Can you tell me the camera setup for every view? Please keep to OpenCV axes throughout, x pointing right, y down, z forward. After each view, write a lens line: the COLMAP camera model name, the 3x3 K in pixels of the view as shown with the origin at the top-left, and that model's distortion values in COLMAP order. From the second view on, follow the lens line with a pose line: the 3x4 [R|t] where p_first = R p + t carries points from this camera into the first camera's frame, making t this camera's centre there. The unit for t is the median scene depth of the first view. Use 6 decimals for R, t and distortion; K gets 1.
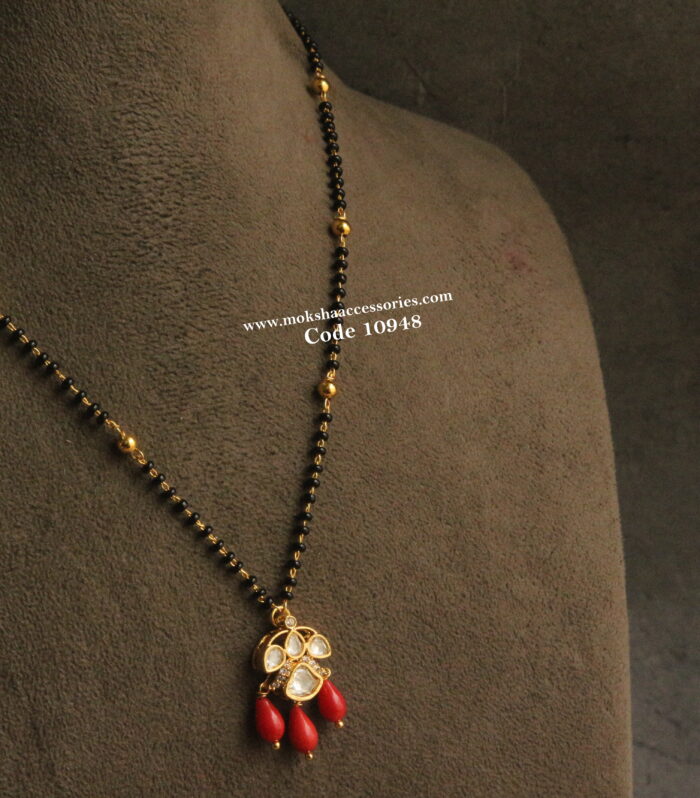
lens RADIAL K [[3214.0, 0, 358.1], [0, 3214.0, 379.6], [0, 0, 1]] dist [0.057945, 0.000000]
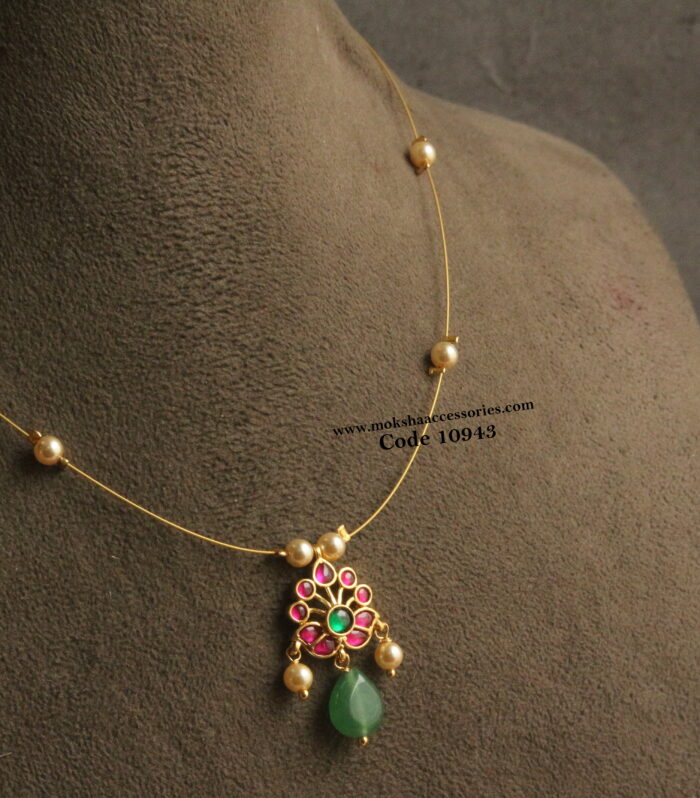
lens RADIAL K [[3214.0, 0, 348.8], [0, 3214.0, 395.8], [0, 0, 1]] dist [0.057945, 0.000000]
pose [[0.999552, -0.028996, 0.007417, -0.033074], [0.028552, 0.998114, 0.054345, -0.064908], [-0.008978, -0.054109, 0.998495, 0.162712]]
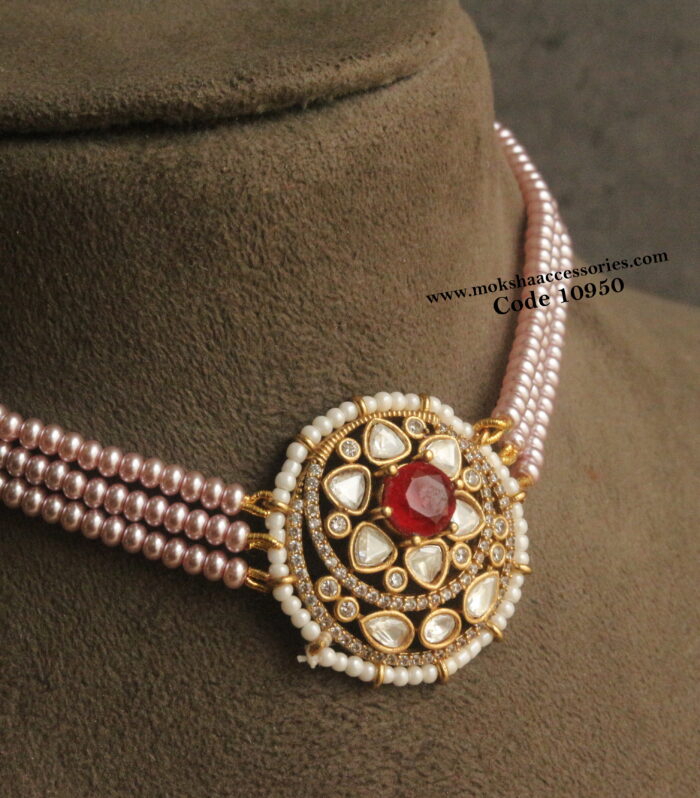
lens RADIAL K [[3214.0, 0, 347.5], [0, 3214.0, 399.1], [0, 0, 1]] dist [0.057945, 0.000000]
pose [[0.998213, 0.016438, -0.057447, -0.029394], [-0.008714, 0.991184, 0.132203, -0.181636], [0.059114, -0.131466, 0.989557, 0.398766]]
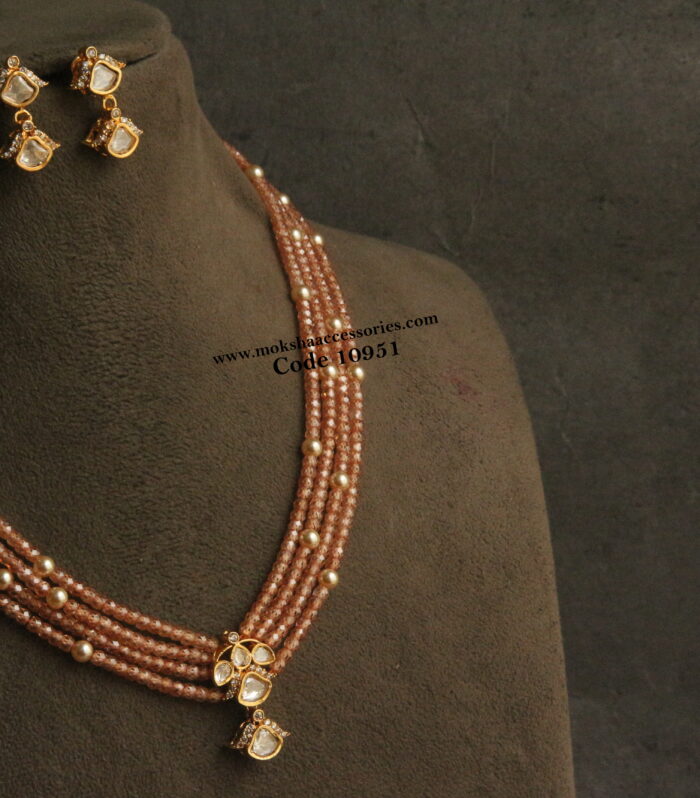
lens RADIAL K [[3214.0, 0, 351.4], [0, 3214.0, 396.7], [0, 0, 1]] dist [0.057945, 0.000000]
pose [[0.996178, -0.042652, -0.076228, 0.103736], [0.044844, 0.998622, 0.027276, -0.070653], [0.074960, -0.030591, 0.996717, -0.103481]]
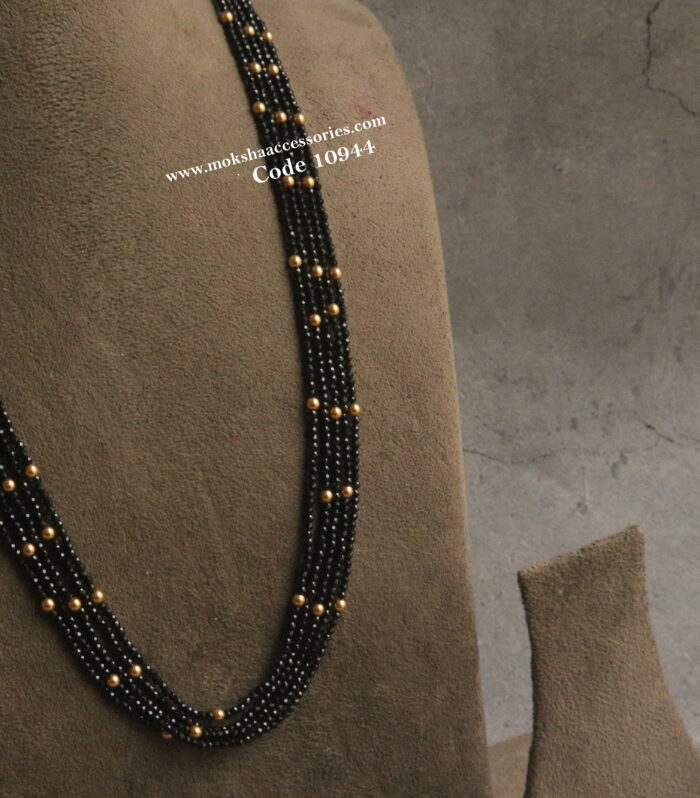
lens RADIAL K [[3214.0, 0, 352.3], [0, 3214.0, 401.6], [0, 0, 1]] dist [0.057945, 0.000000]
pose [[0.995601, -0.052480, -0.077616, 0.150288], [0.061736, 0.990594, 0.122119, -0.086378], [0.070477, -0.126373, 0.989476, -0.304948]]
